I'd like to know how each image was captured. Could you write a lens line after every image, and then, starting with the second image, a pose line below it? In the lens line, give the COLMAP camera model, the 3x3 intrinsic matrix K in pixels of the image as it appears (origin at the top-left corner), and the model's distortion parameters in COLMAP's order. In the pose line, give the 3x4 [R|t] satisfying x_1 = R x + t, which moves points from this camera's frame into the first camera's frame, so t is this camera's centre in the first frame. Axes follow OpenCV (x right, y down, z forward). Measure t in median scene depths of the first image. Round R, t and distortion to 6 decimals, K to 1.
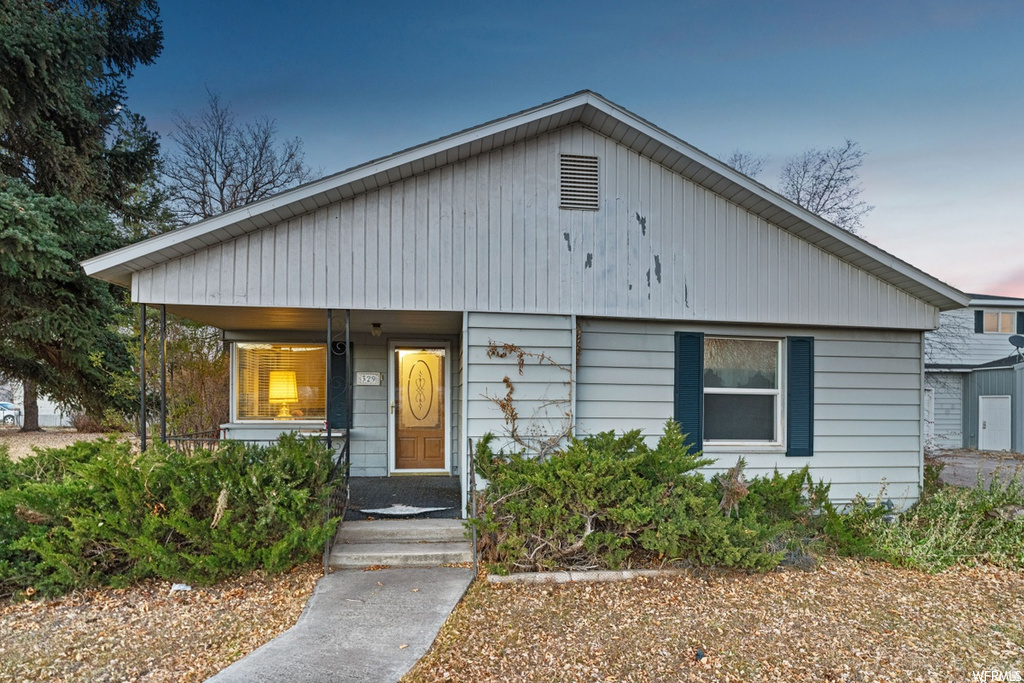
lens RADIAL K [[461.0, 0, 463.5], [0, 461.0, 397.9], [0, 0, 1]] dist [-0.012947, 0.003289]
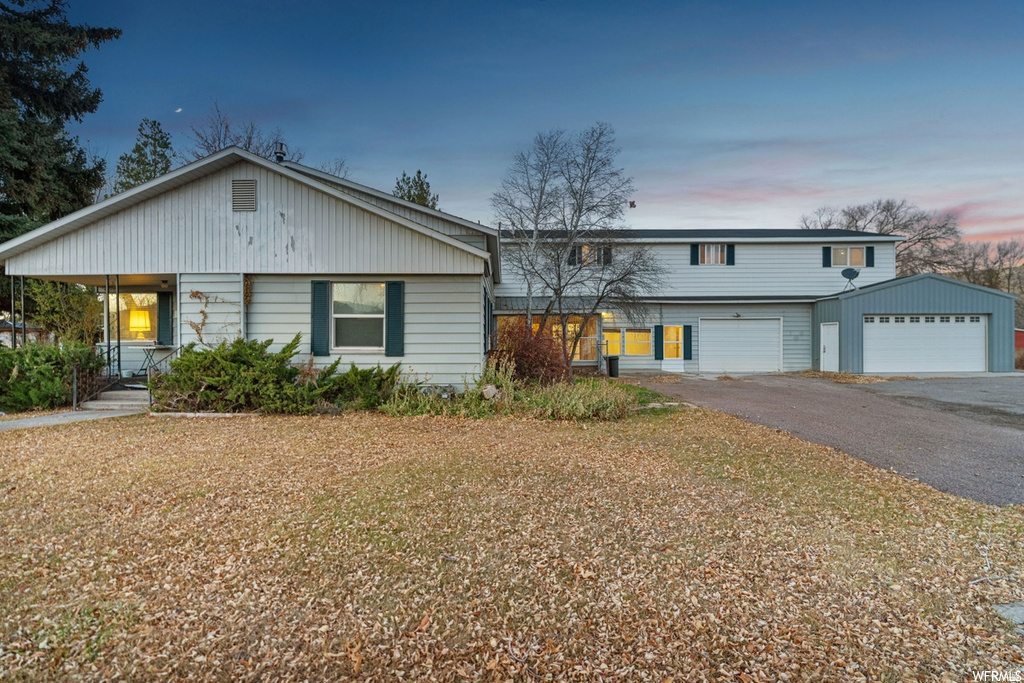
lens RADIAL K [[461.0, 0, 515.6], [0, 461.0, 342.7], [0, 0, 1]] dist [-0.012947, 0.003289]
pose [[0.992988, -0.012507, -0.117554, 1.448720], [0.012781, 0.999917, 0.001579, 0.089339], [0.117525, -0.003070, 0.993065, -0.578597]]
